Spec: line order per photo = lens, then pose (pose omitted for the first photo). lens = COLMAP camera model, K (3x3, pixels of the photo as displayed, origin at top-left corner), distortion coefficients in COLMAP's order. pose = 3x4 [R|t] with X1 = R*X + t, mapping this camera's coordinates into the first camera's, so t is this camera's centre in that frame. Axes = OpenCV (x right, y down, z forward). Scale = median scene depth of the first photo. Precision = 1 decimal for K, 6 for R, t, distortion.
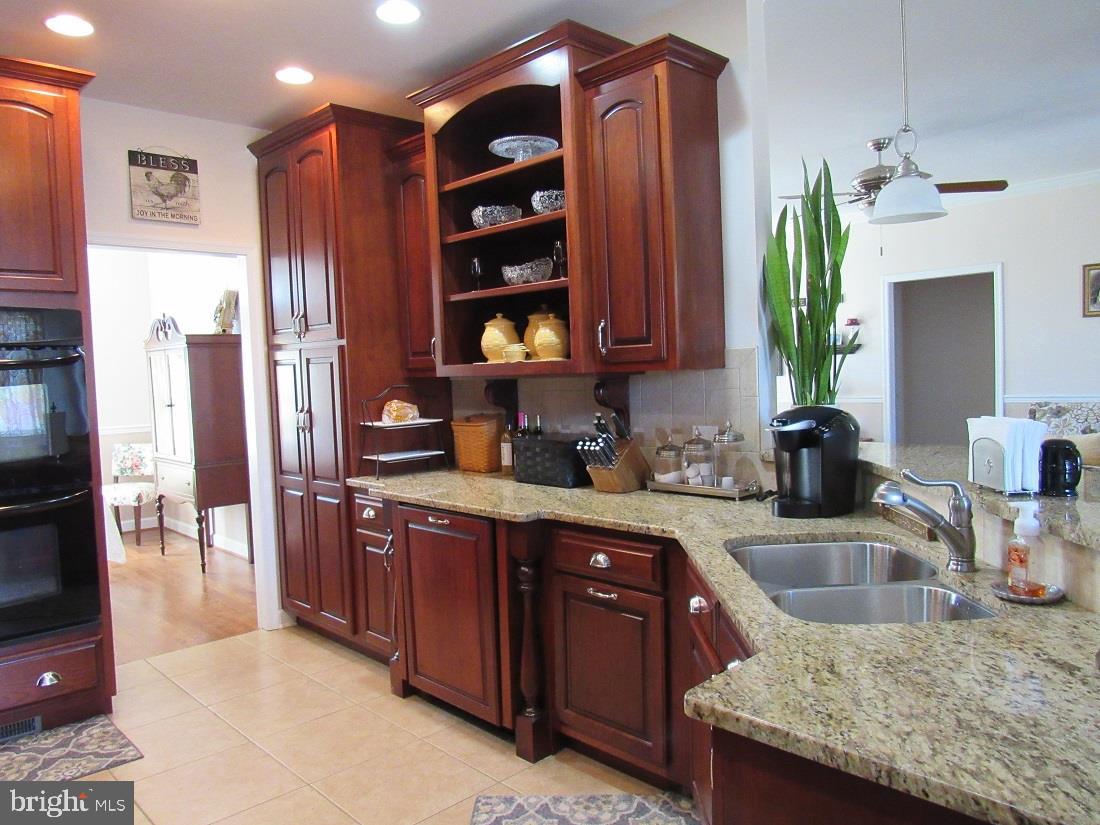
lens RADIAL K [[790.2, 0, 552.6], [0, 790.2, 413.7], [0, 0, 1]] dist [-0.017678, 0.000208]
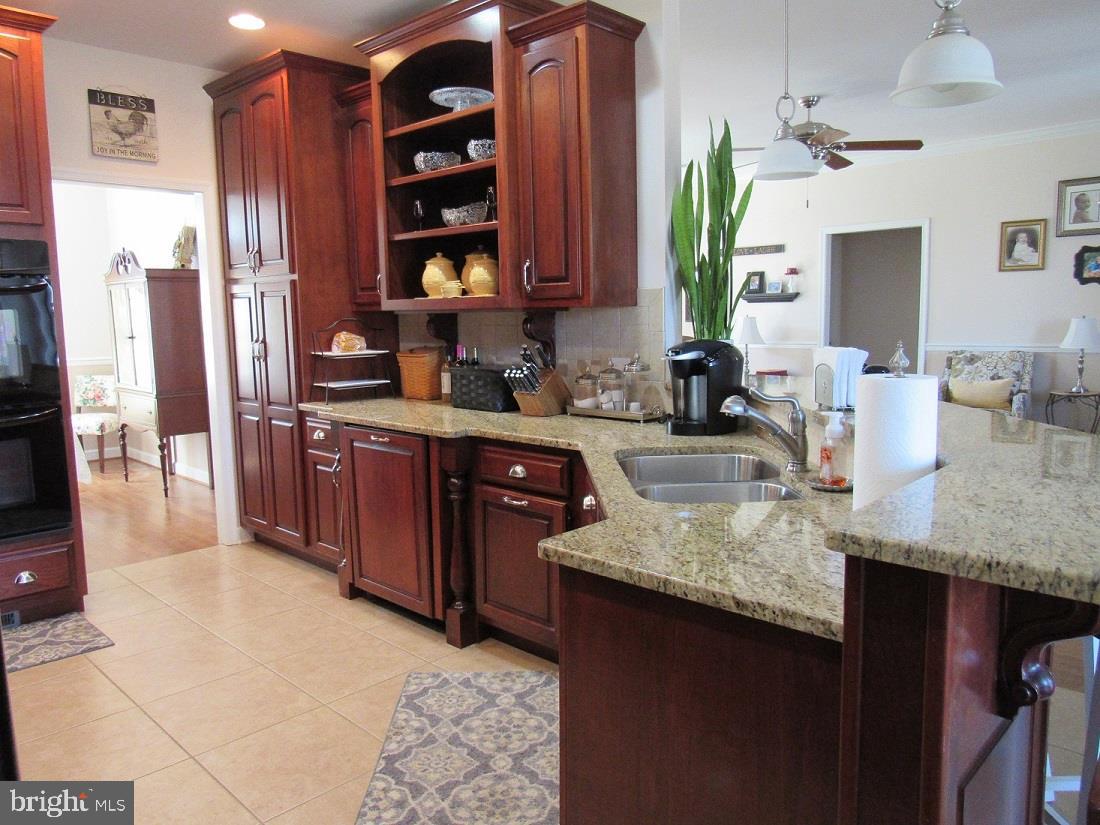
lens RADIAL K [[791.8, 0, 554.7], [0, 791.8, 416.4], [0, 0, 1]] dist [-0.026553, 0.007402]
pose [[0.998954, 0.014289, 0.043444, 0.045775], [-0.017314, 0.997391, 0.070078, 0.018031], [-0.042330, -0.070756, 0.996595, -0.103549]]
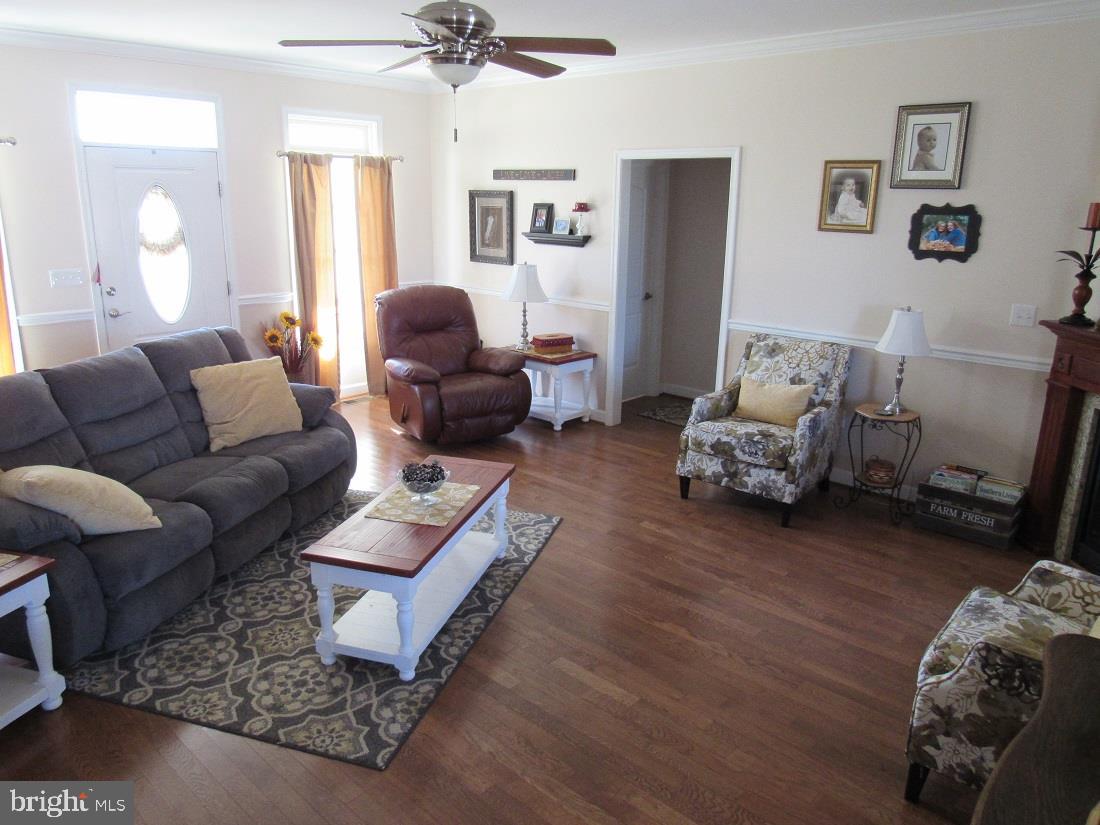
lens RADIAL K [[788.9, 0, 554.6], [0, 788.9, 415.0], [0, 0, 1]] dist [-0.020842, 0.001744]
pose [[0.996641, 0.043012, 0.069688, 0.662415], [-0.056952, 0.975525, 0.212385, -0.169661], [-0.058847, -0.215640, 0.974698, 0.391562]]
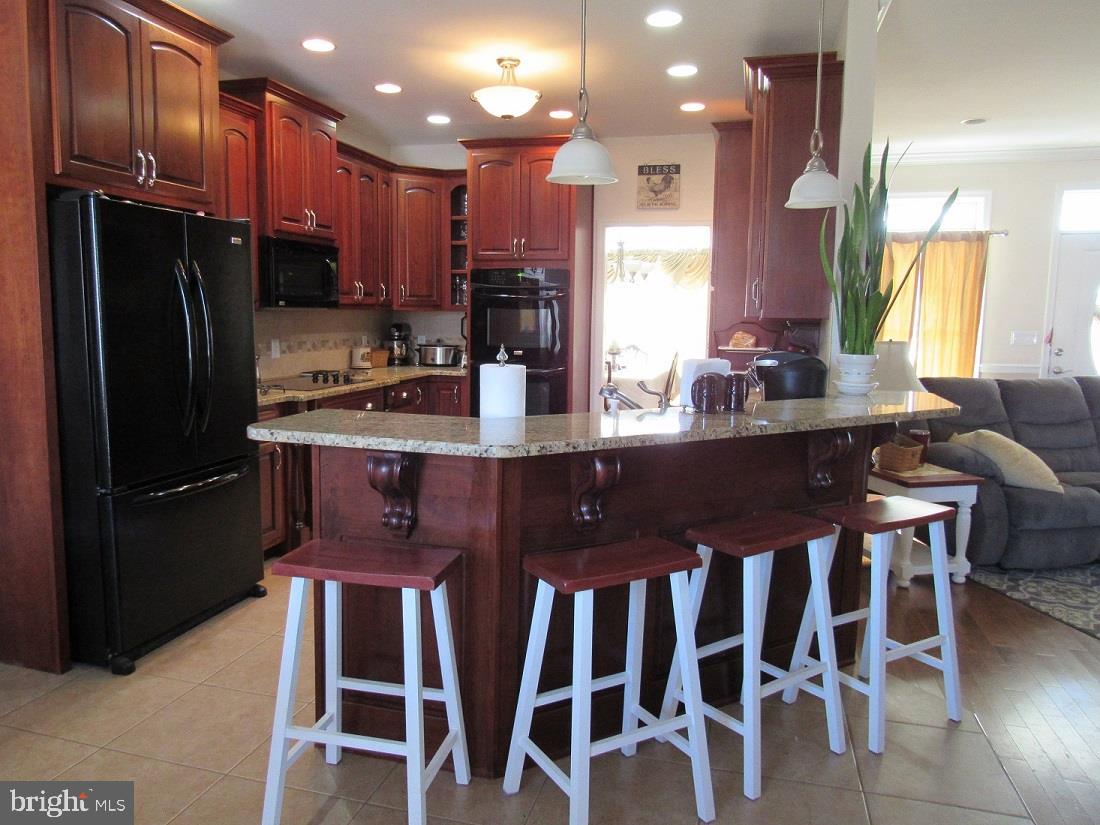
lens RADIAL K [[786.0, 0, 551.0], [0, 786.0, 407.3], [0, 0, 1]] dist [-0.039193, 0.037024]
pose [[0.513527, 0.153009, -0.844321, 0.853985], [-0.082772, 0.988218, 0.128744, -0.035932], [0.854072, 0.003772, 0.520141, -0.000348]]
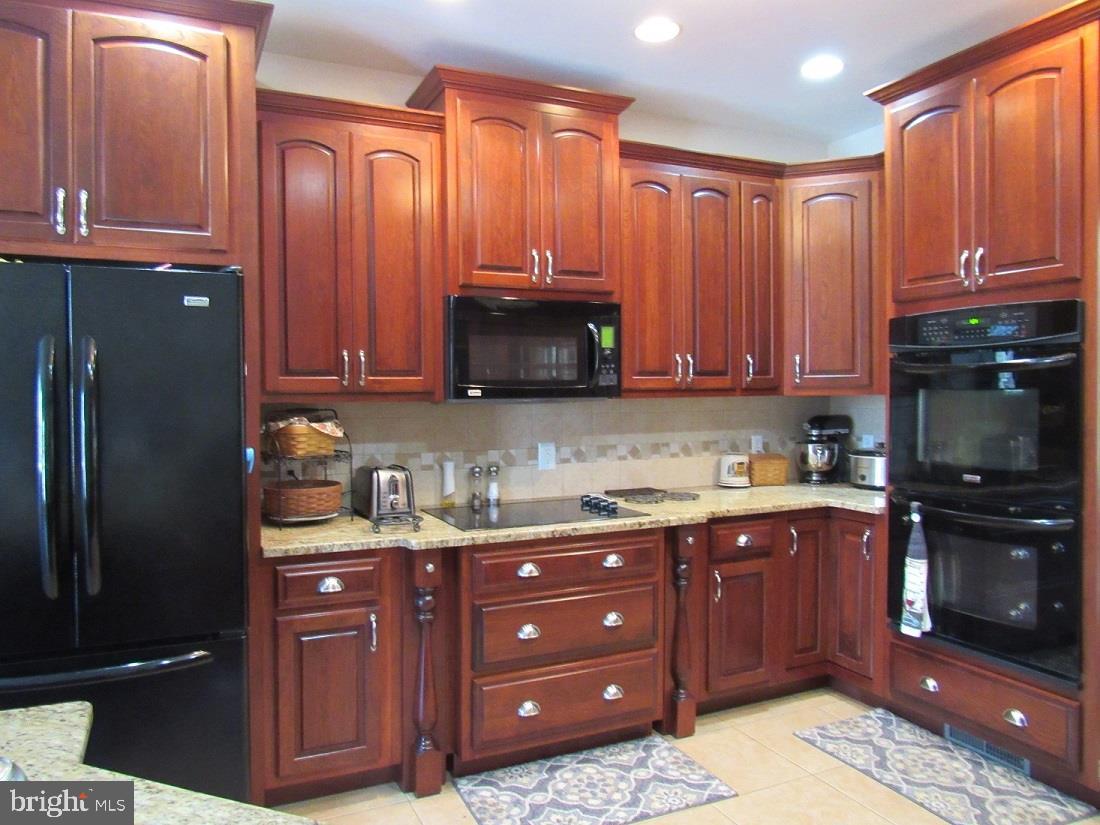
lens RADIAL K [[786.0, 0, 551.0], [0, 786.0, 407.3], [0, 0, 1]] dist [-0.039193, 0.037024]
pose [[-0.329028, 0.063969, -0.942151, 0.293696], [-0.025426, 0.996741, 0.076555, -0.055206], [0.943978, 0.049144, -0.326329, 0.660662]]
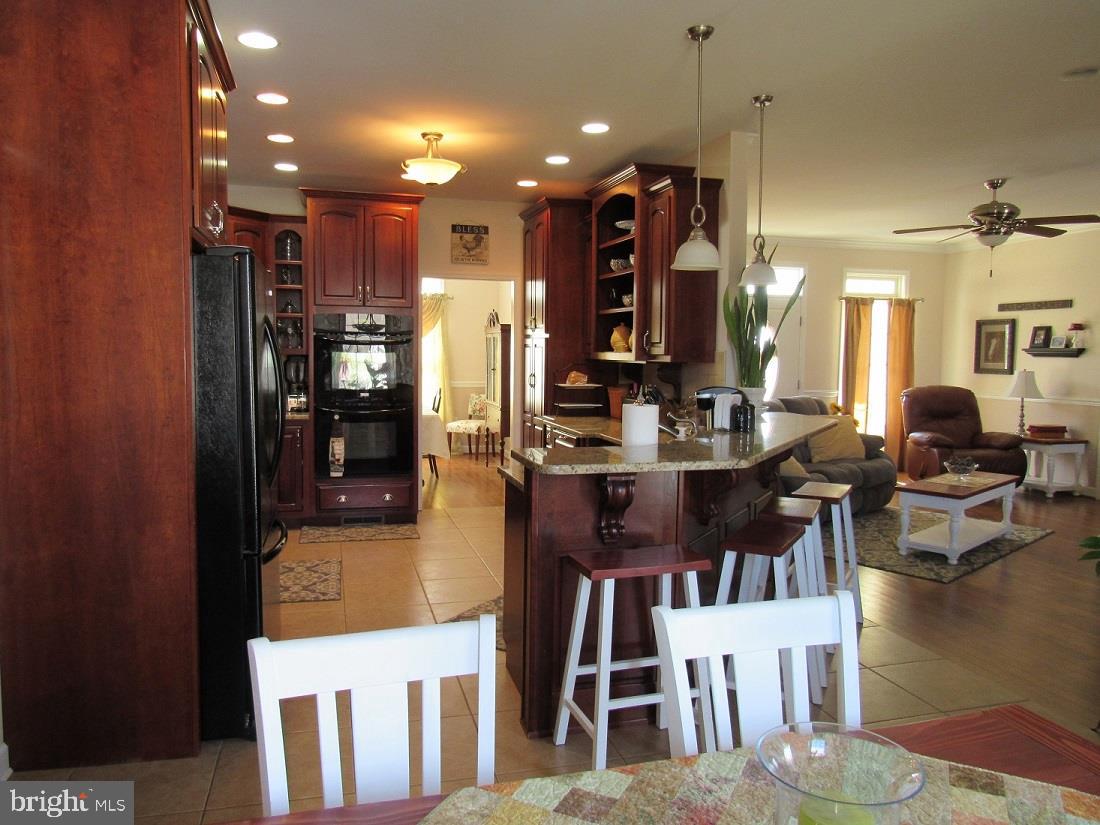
lens RADIAL K [[792.9, 0, 566.9], [0, 792.9, 412.8], [0, 0, 1]] dist [-0.039253, 0.060553]
pose [[0.883167, 0.084555, -0.461375, 0.594548], [-0.070680, 0.996377, 0.047309, -0.009534], [0.463704, -0.009171, 0.885943, -0.514862]]
